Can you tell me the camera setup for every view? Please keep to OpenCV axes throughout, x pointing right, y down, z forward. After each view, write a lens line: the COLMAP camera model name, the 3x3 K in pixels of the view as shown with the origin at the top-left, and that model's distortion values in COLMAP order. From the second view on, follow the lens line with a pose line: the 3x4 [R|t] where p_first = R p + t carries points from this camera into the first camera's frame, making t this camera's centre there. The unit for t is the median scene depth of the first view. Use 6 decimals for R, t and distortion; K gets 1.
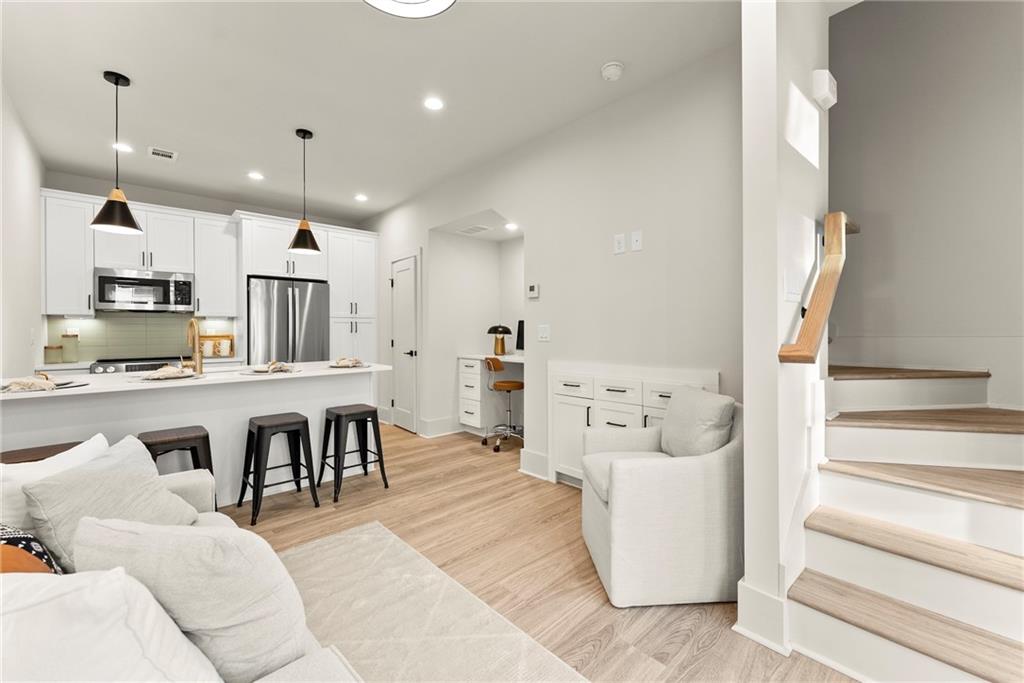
lens RADIAL K [[415.3, 0, 514.1], [0, 415.3, 333.8], [0, 0, 1]] dist [-0.000407, 0.000539]
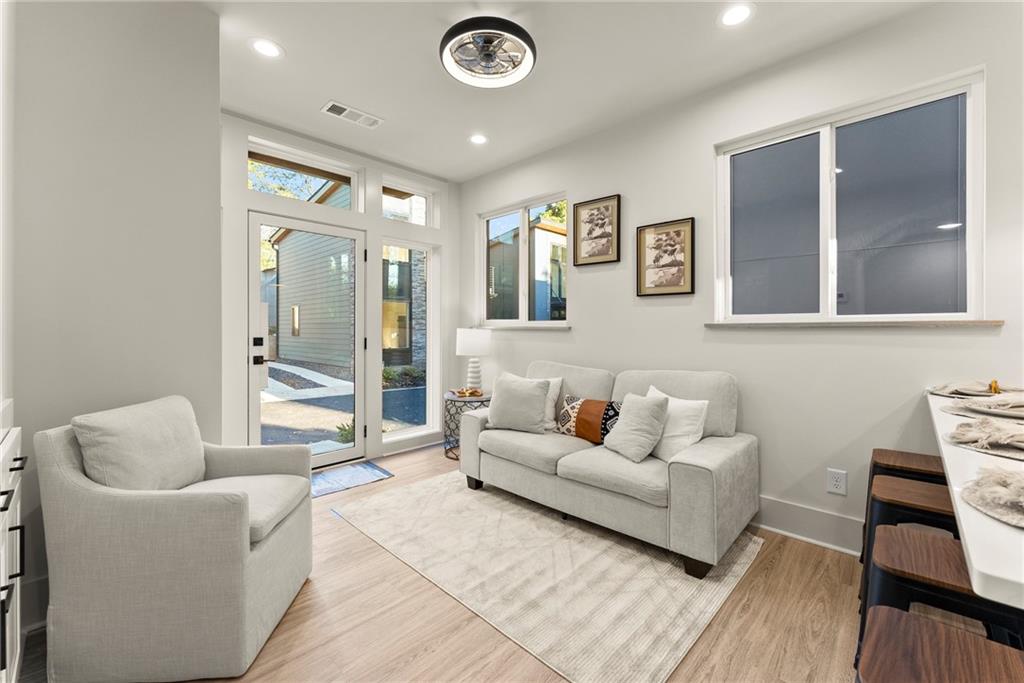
lens RADIAL K [[415.3, 0, 512.6], [0, 415.3, 331.1], [0, 0, 1]] dist [-0.000407, 0.000539]
pose [[-0.998307, 0.005888, -0.057865, -0.110910], [0.005470, 0.999958, 0.007375, -0.002232], [0.057906, 0.007046, -0.998297, 0.962285]]
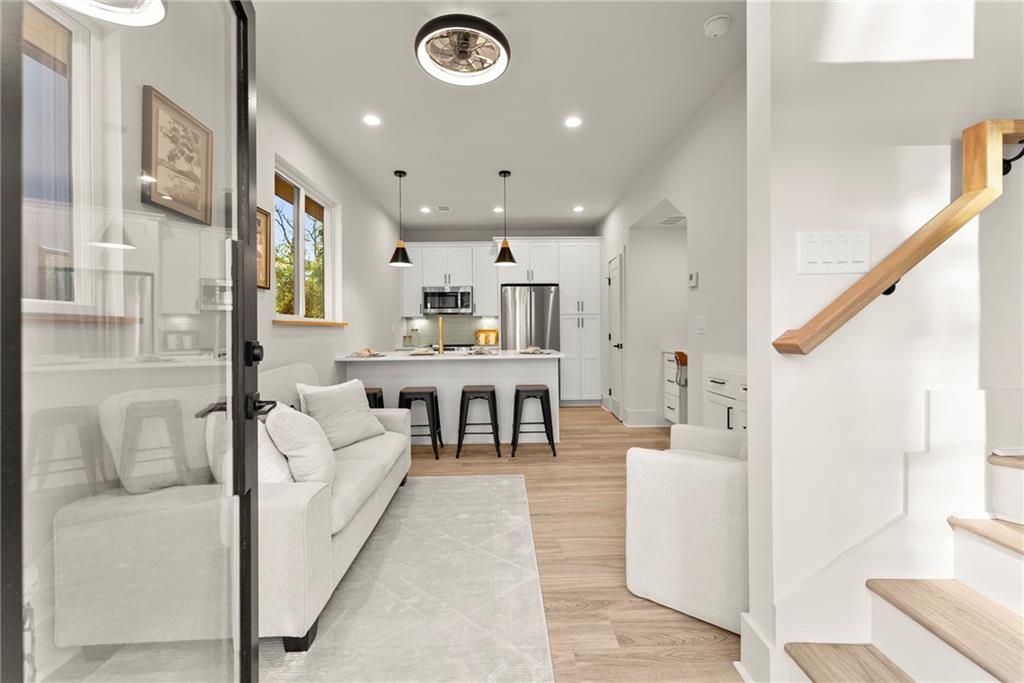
lens RADIAL K [[415.3, 0, 512.3], [0, 415.3, 335.5], [0, 0, 1]] dist [-0.000407, 0.000539]
pose [[0.750206, 0.006600, -0.661171, 0.308557], [0.000338, 0.999946, 0.010366, 0.010980], [0.661204, -0.008000, 0.750163, 0.026482]]
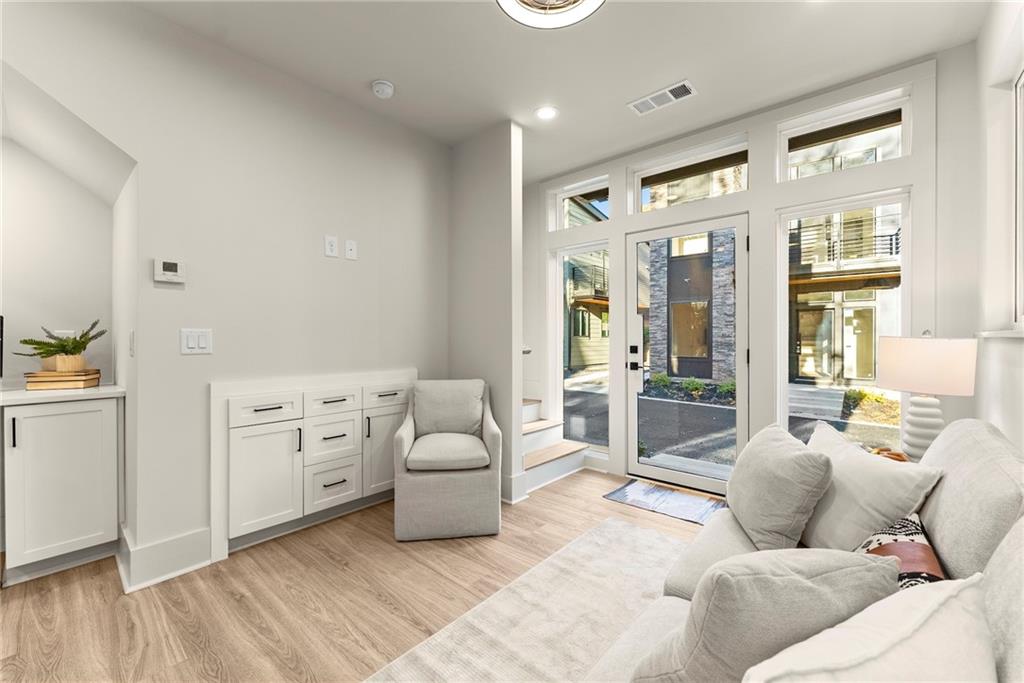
lens RADIAL K [[415.3, 0, 513.9], [0, 415.3, 344.1], [0, 0, 1]] dist [-0.000407, 0.000539]
pose [[-0.107364, -0.009102, 0.994178, -0.520879], [0.005638, 0.999936, 0.009764, -0.000389], [-0.994204, 0.006654, -0.107306, 0.489687]]
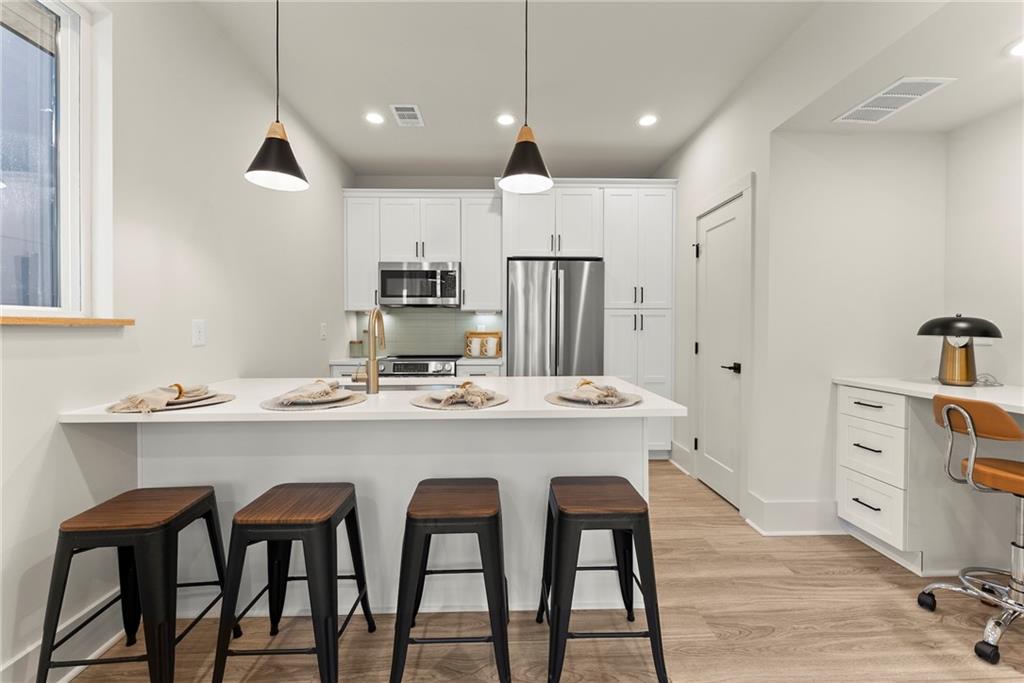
lens RADIAL K [[415.3, 0, 513.5], [0, 415.3, 331.3], [0, 0, 1]] dist [-0.000407, 0.000539]
pose [[0.754691, 0.008991, -0.656018, -0.123140], [-0.009579, 0.999951, 0.002685, -0.001344], [0.656010, 0.004257, 0.754740, 0.466580]]
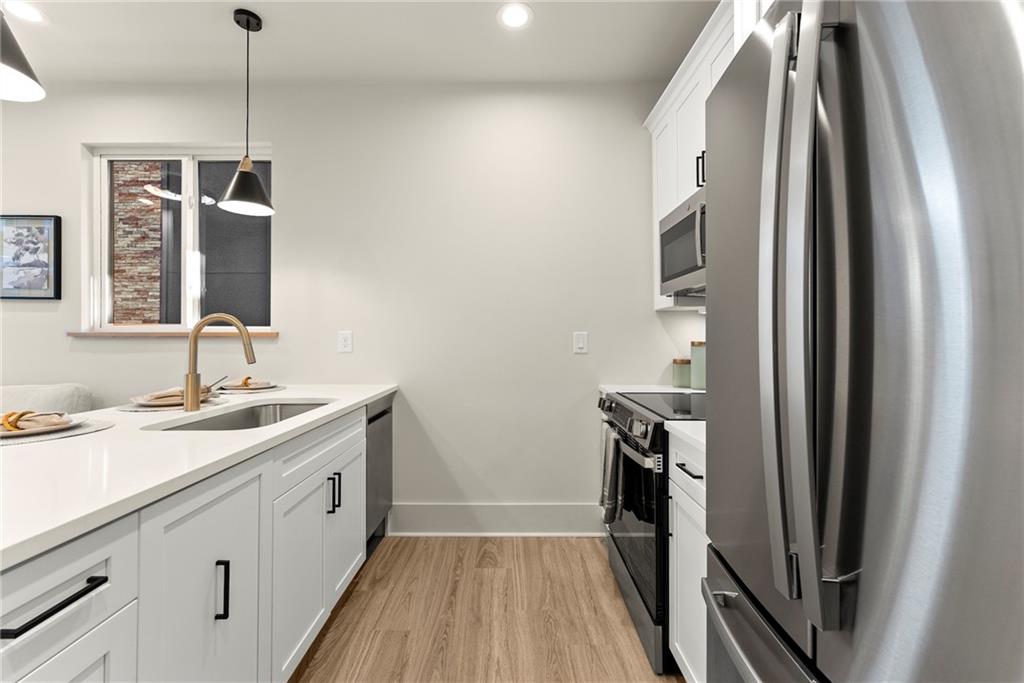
lens RADIAL K [[433.1, 0, 506.5], [0, 433.1, 331.6], [0, 0, 1]] dist [0.000617, 0.000272]
pose [[-0.684563, -0.008289, -0.728907, -0.447852], [-0.003608, 0.999962, -0.007982, -0.005892], [0.728945, -0.002834, -0.684566, 1.244100]]
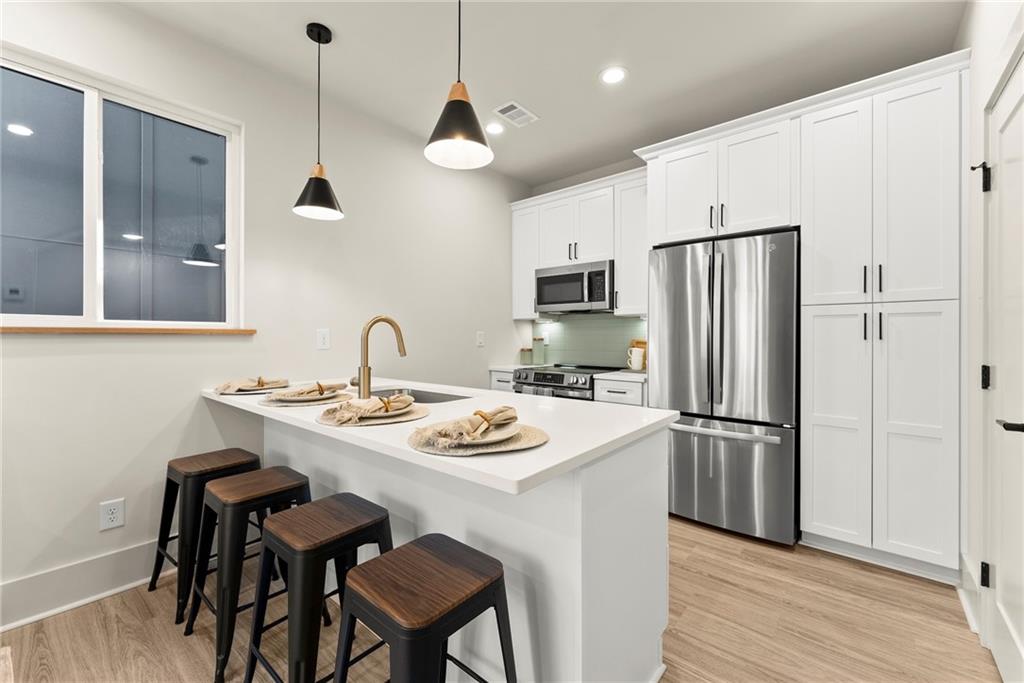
lens RADIAL K [[415.3, 0, 510.2], [0, 415.3, 336.1], [0, 0, 1]] dist [-0.000407, 0.000539]
pose [[0.119899, 0.003060, -0.992781, -0.046372], [-0.011624, 0.999931, 0.001678, -0.004135], [0.992718, 0.011339, 0.119927, 0.822789]]
